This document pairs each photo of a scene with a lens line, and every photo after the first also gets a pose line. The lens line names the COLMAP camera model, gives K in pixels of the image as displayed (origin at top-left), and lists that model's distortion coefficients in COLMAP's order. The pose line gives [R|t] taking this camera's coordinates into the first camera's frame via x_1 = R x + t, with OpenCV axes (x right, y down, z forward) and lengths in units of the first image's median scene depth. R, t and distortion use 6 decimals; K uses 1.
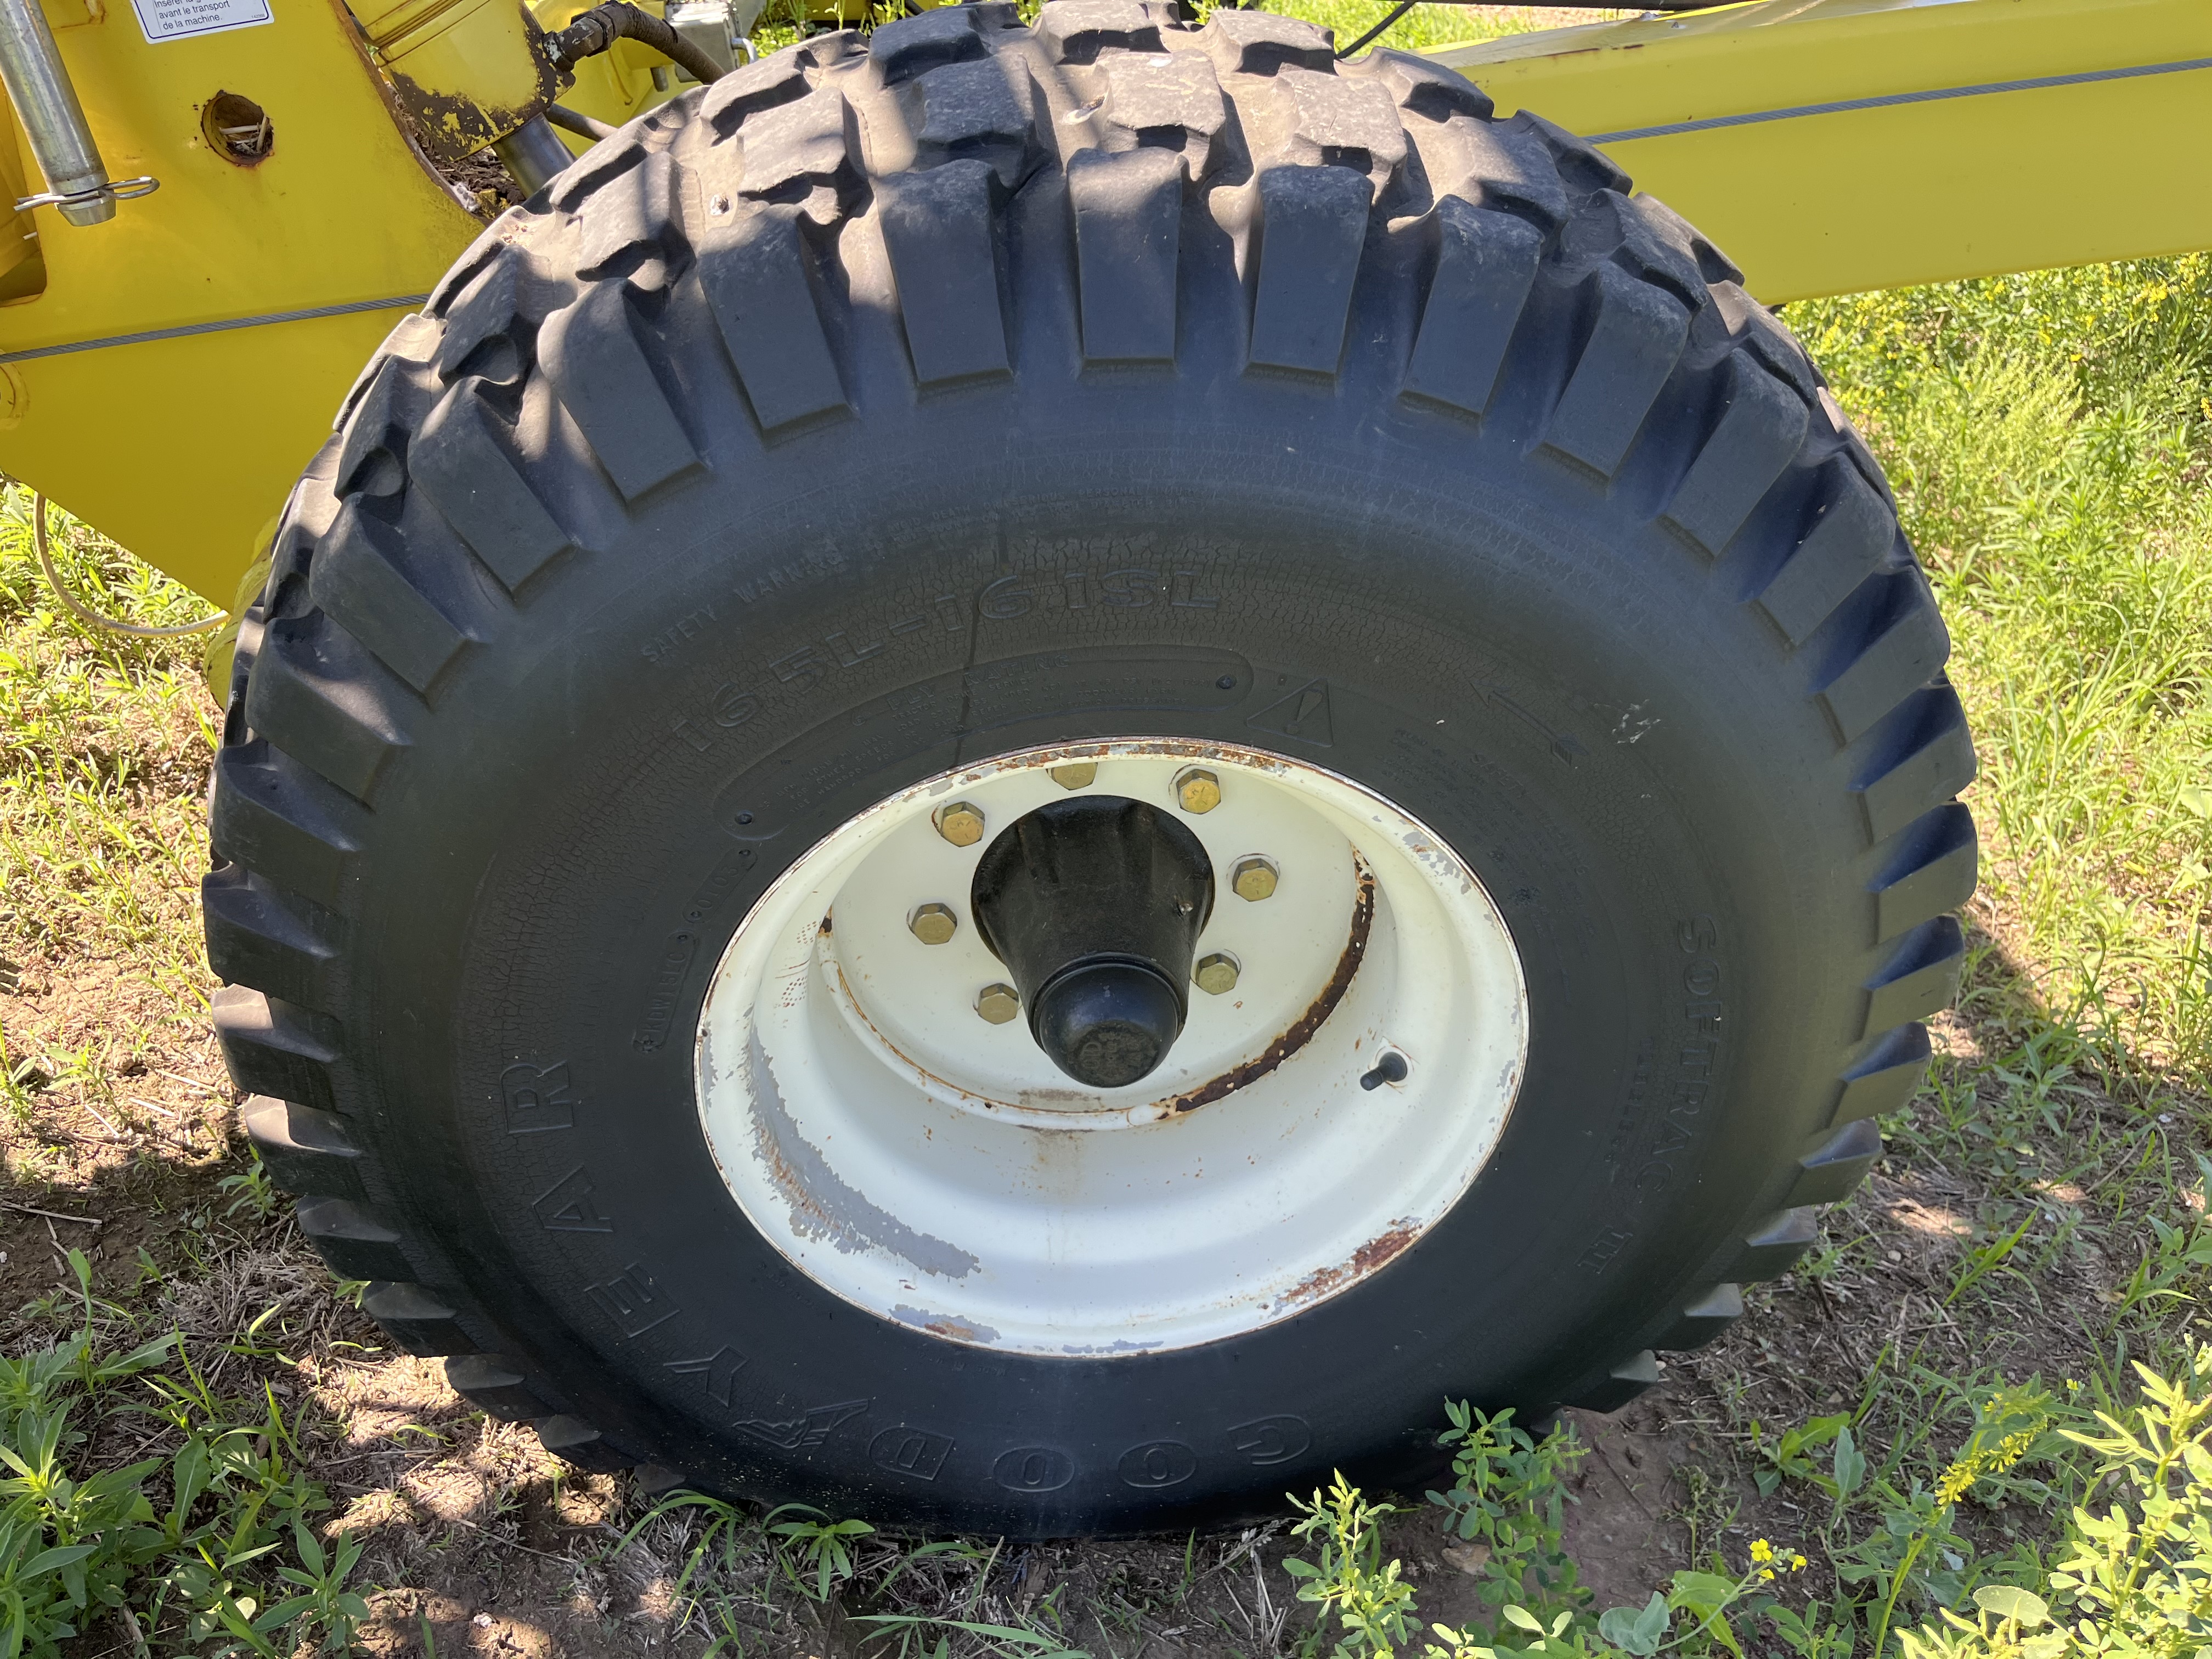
lens RADIAL K [[1695.9, 0, 1106.0], [0, 1695.9, 829.5], [0, 0, 1]] dist [0.005127, 0.000483]
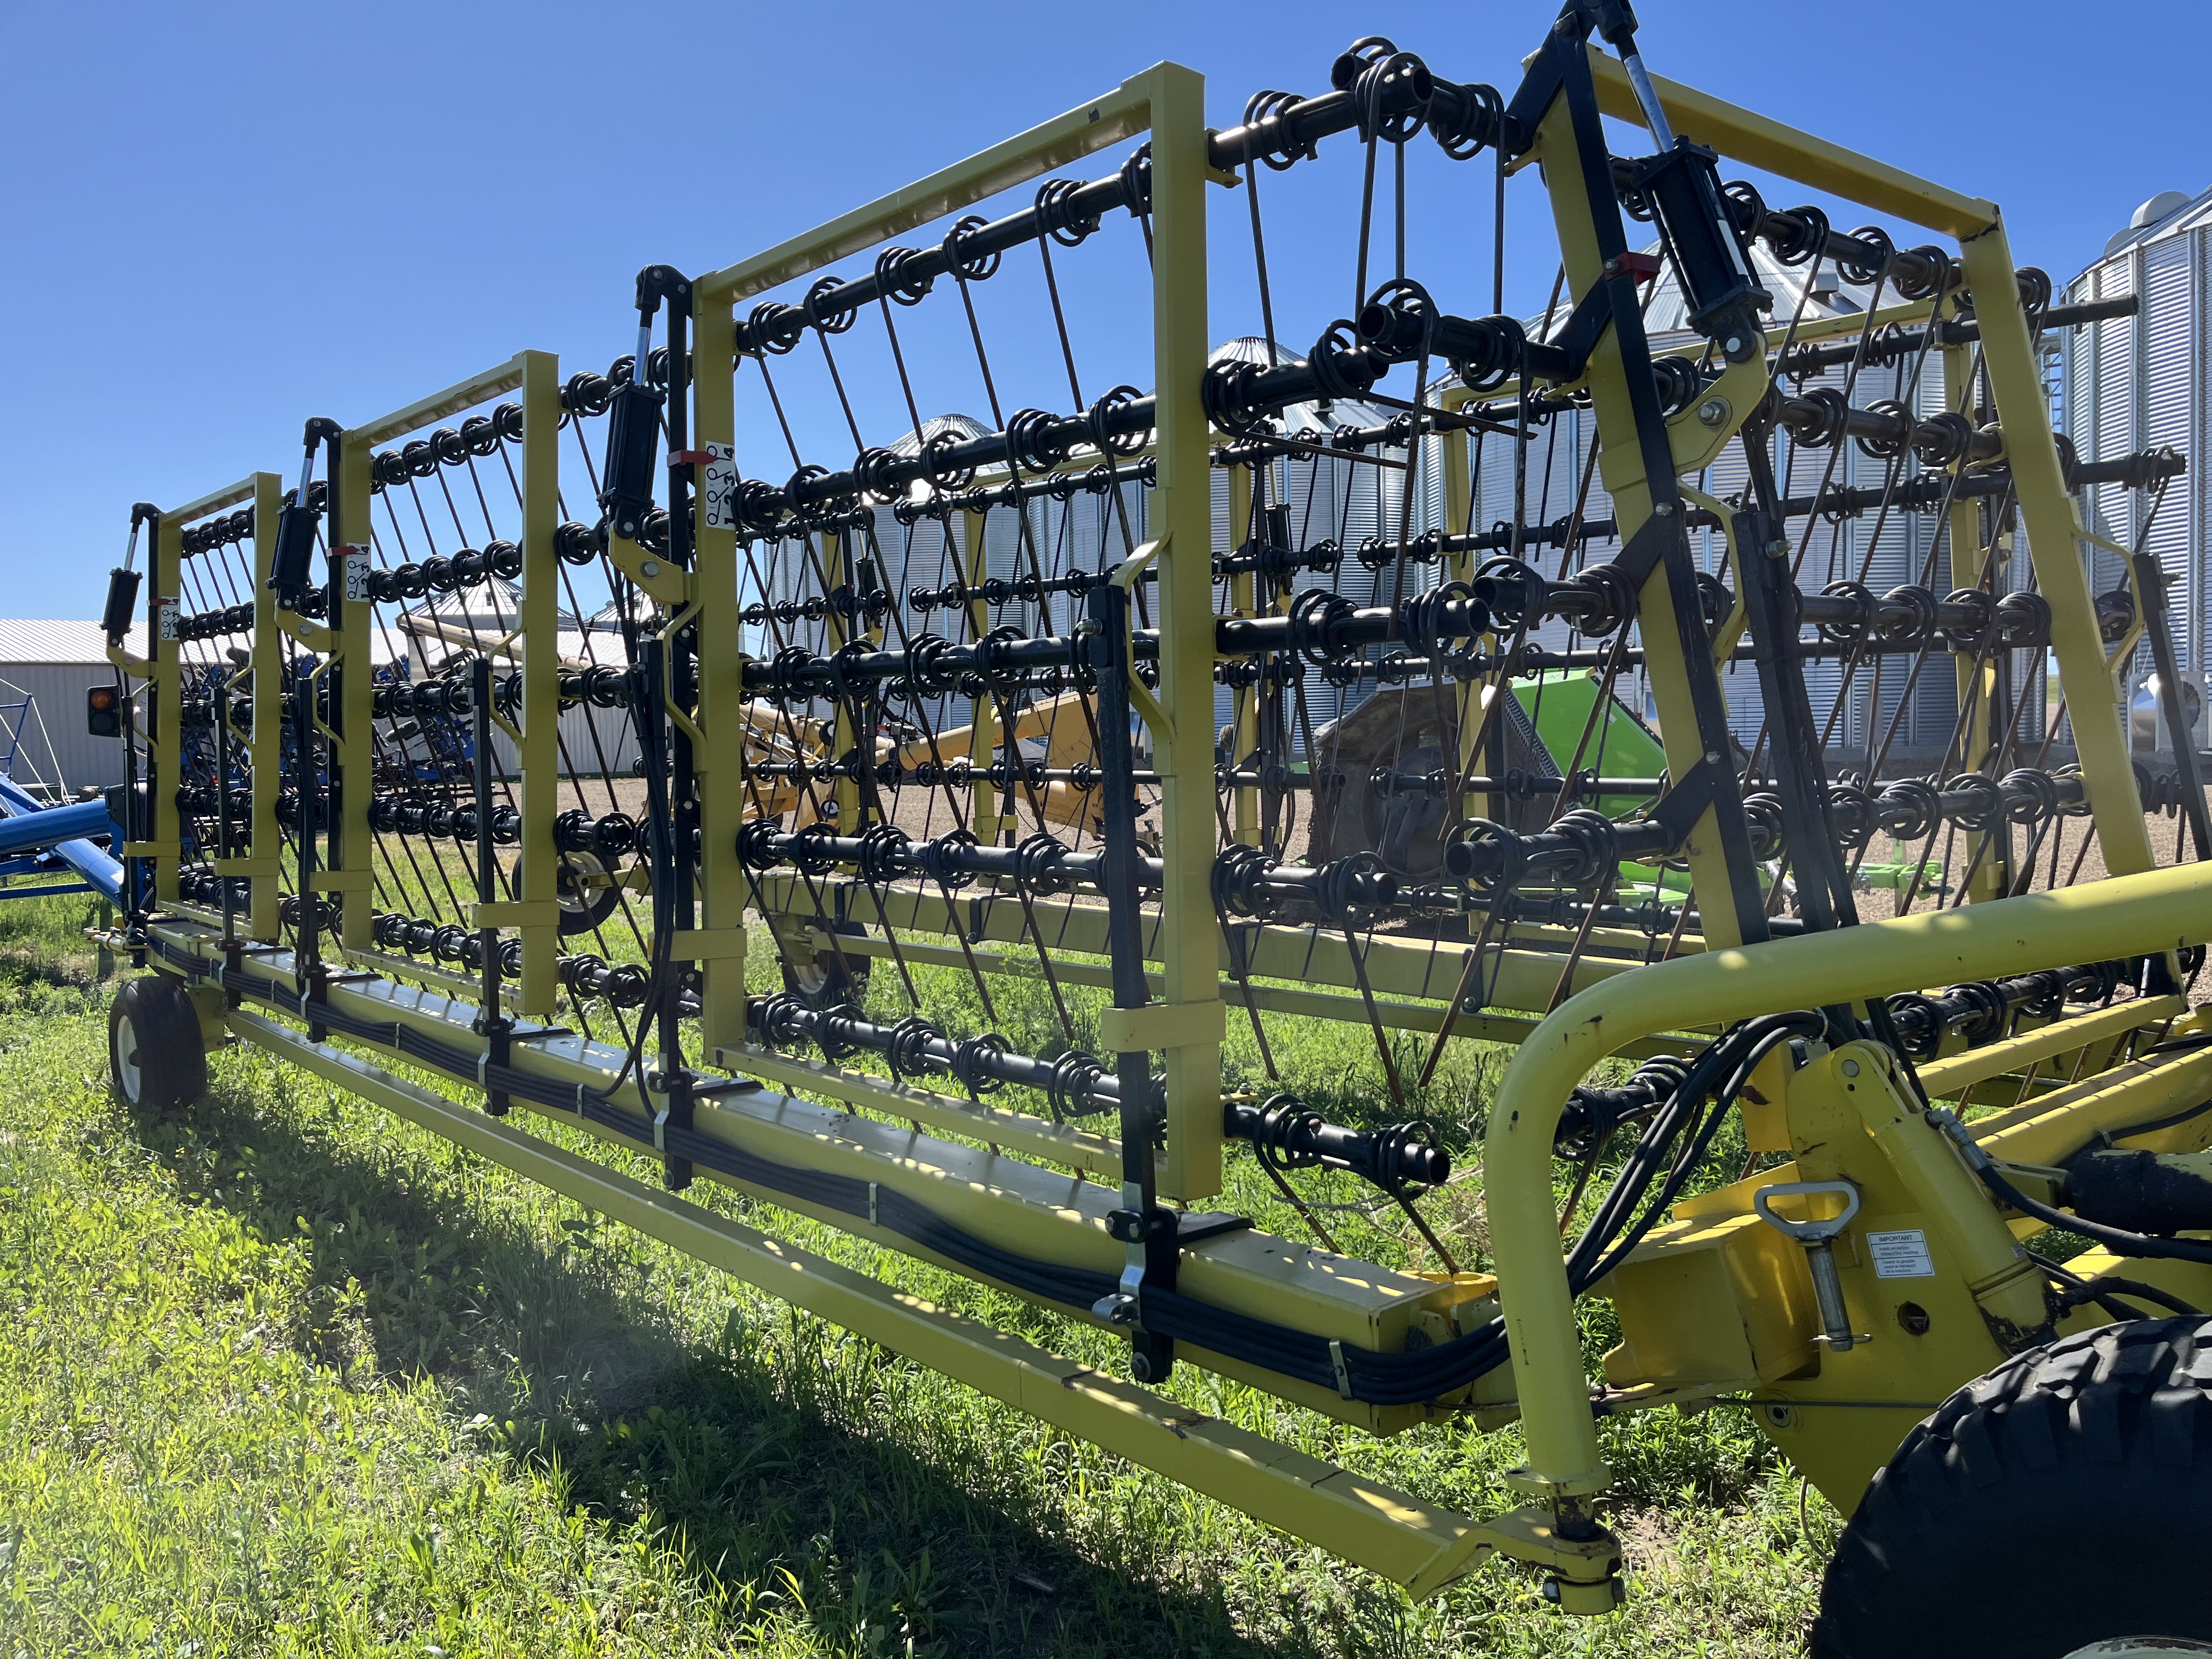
lens RADIAL K [[1695.9, 0, 1106.0], [0, 1695.9, 829.5], [0, 0, 1]] dist [0.005127, 0.000483]
pose [[0.577448, -0.117947, -0.807863, 1.108516], [-0.375332, 0.840394, -0.390979, 0.456353], [0.725037, 0.528987, 0.441015, -1.586564]]
